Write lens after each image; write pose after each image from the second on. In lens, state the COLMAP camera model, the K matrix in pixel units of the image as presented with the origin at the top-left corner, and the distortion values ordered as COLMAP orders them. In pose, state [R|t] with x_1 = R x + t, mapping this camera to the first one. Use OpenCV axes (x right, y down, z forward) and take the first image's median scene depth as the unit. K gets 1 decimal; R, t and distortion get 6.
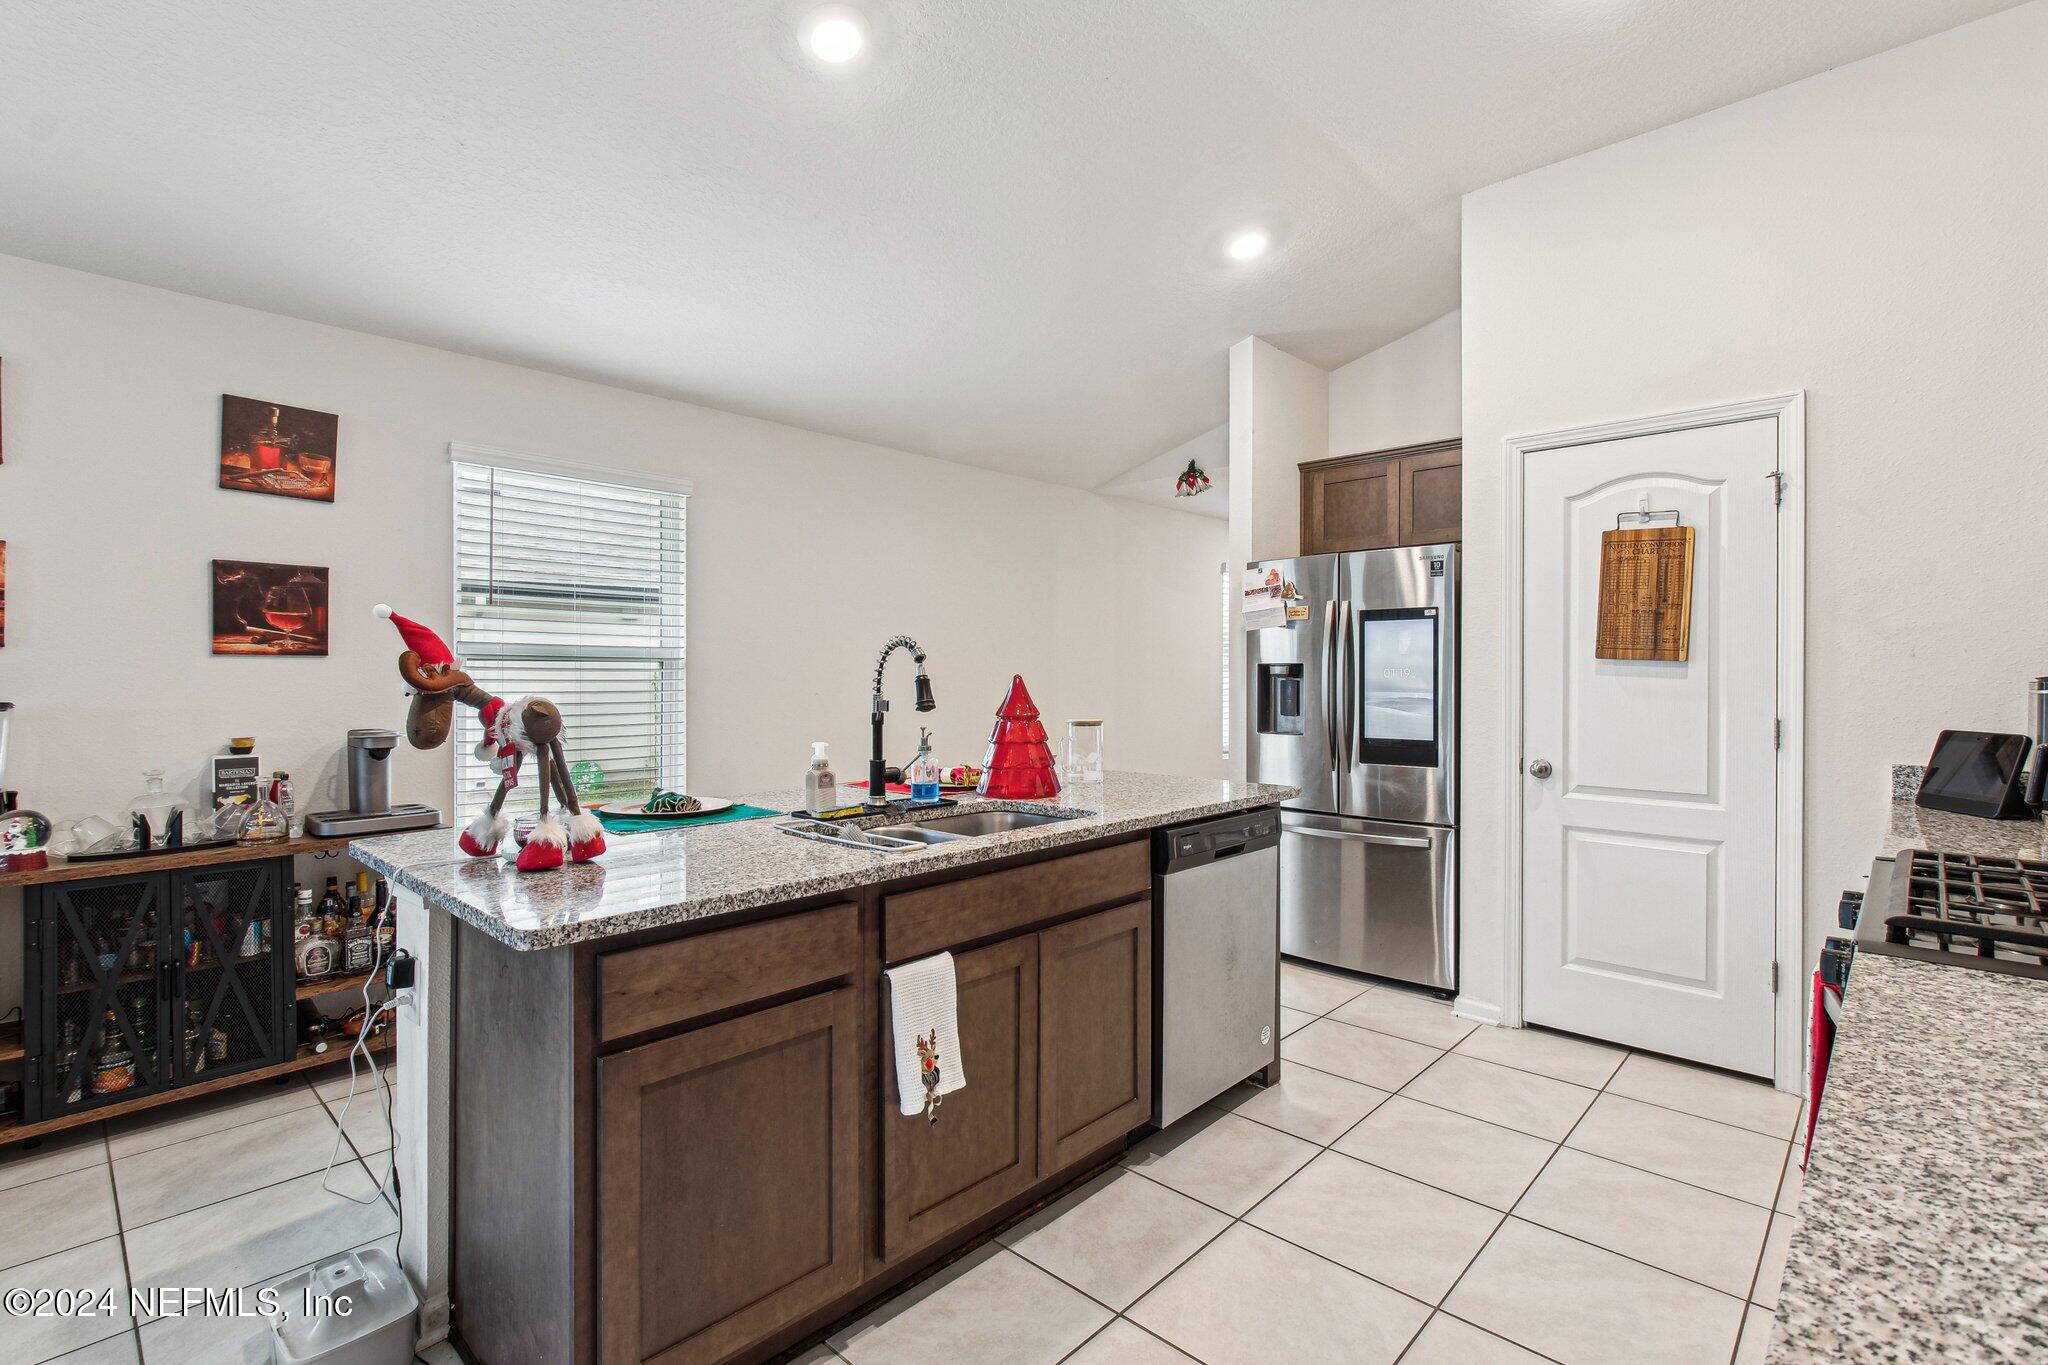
lens RADIAL K [[944.5, 0, 1019.6], [0, 944.5, 673.3], [0, 0, 1]] dist [0.001439, -0.000340]
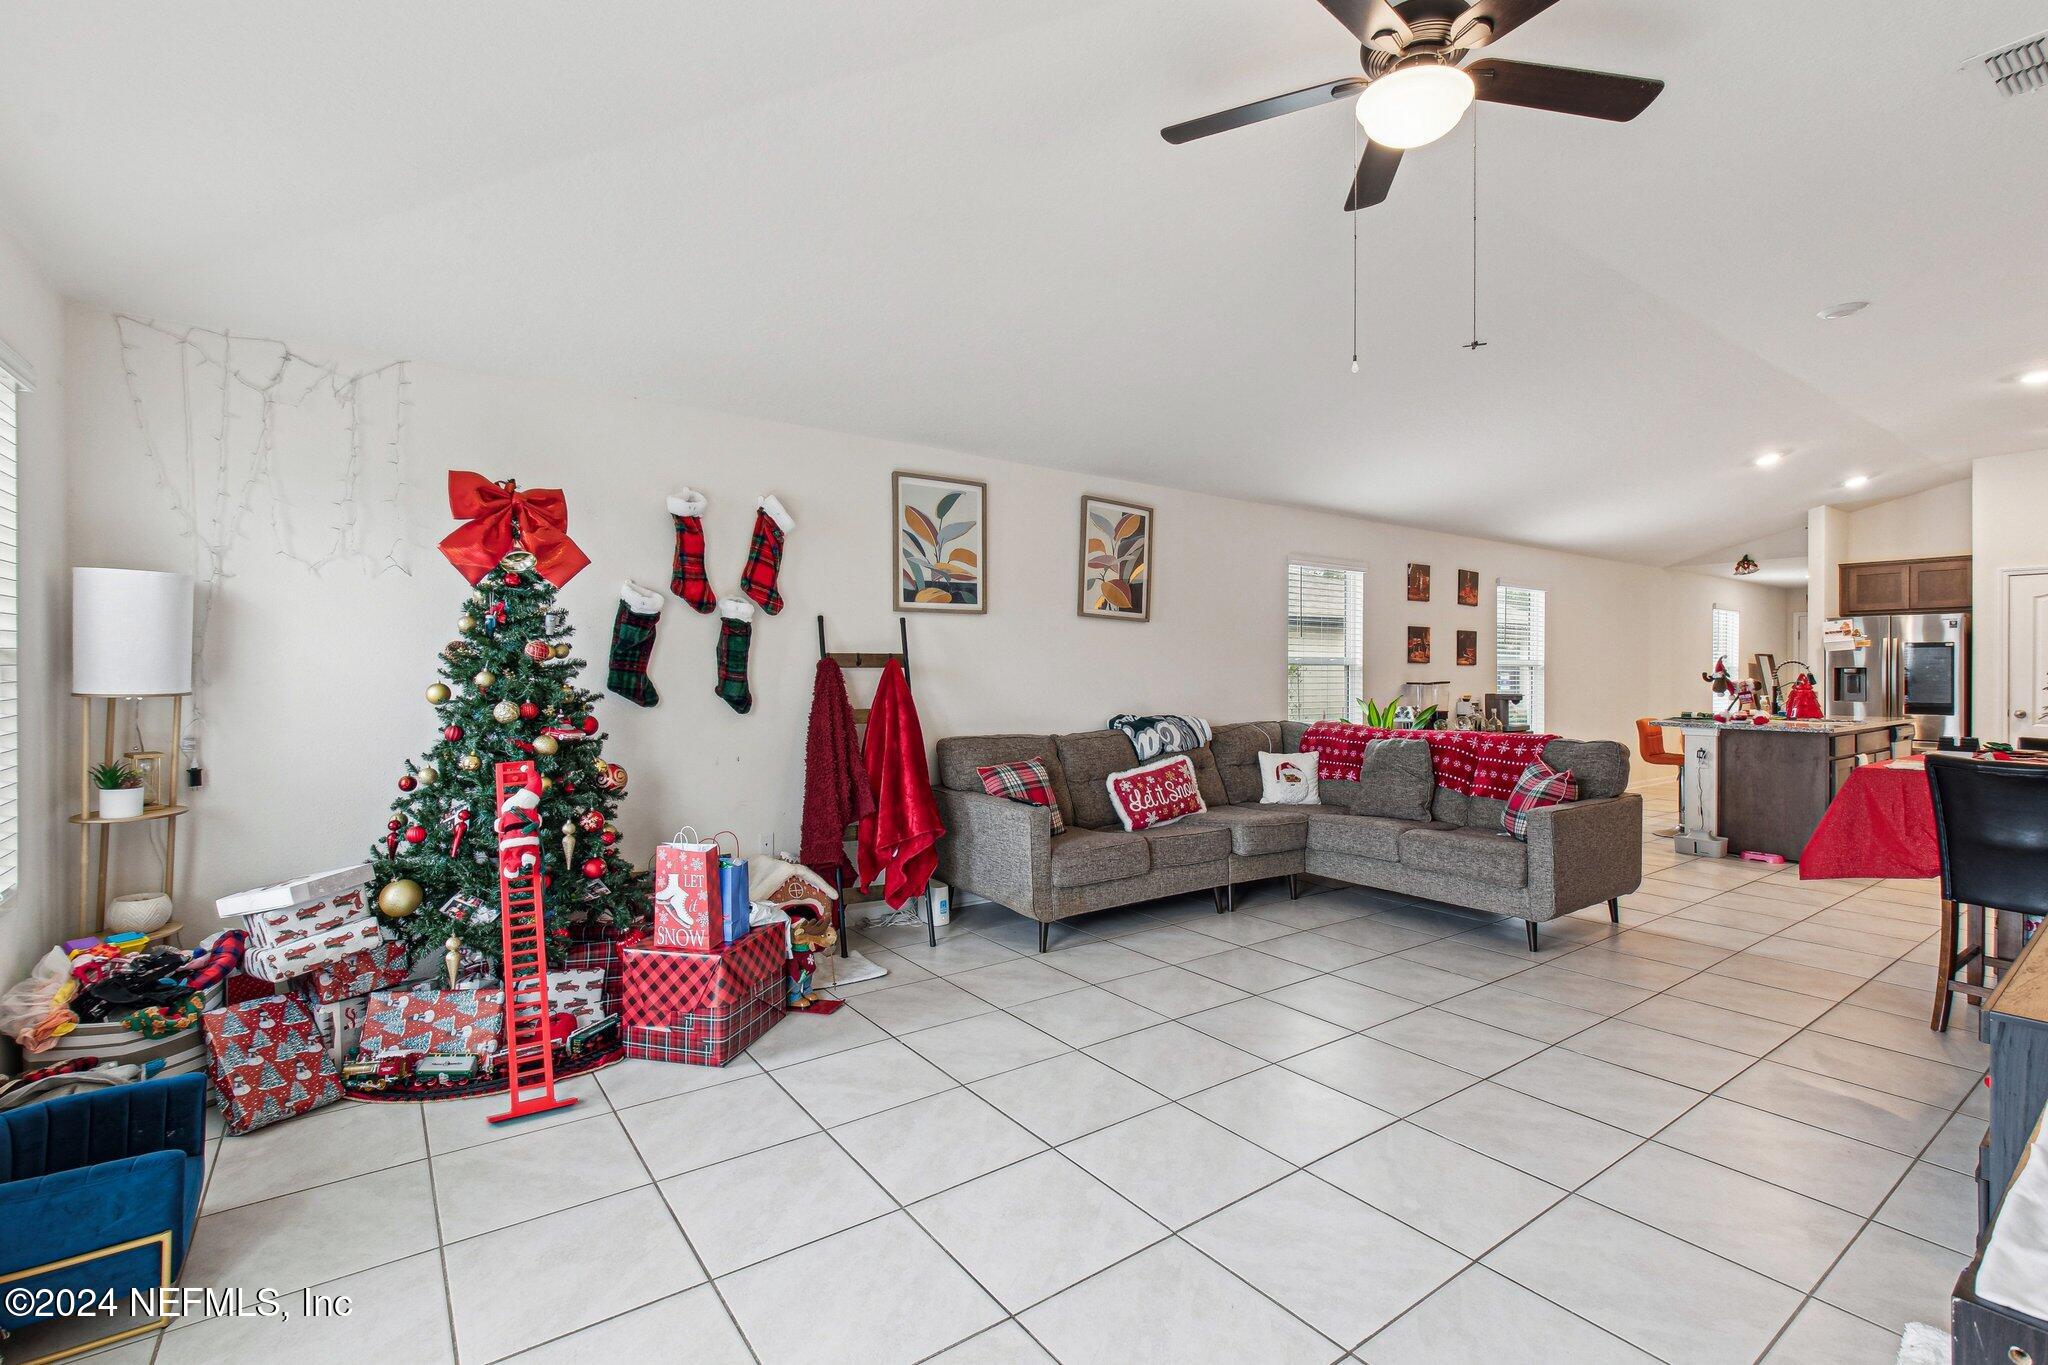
lens RADIAL K [[909.4, 0, 1024.0], [0, 909.4, 682.5], [0, 0, 1]] dist [-0.001456, 0.001090]
pose [[0.983693, 0.002709, -0.179834, -1.522761], [-0.000981, 0.999952, 0.009702, 0.005735], [0.179851, -0.009367, 0.983649, -1.709622]]
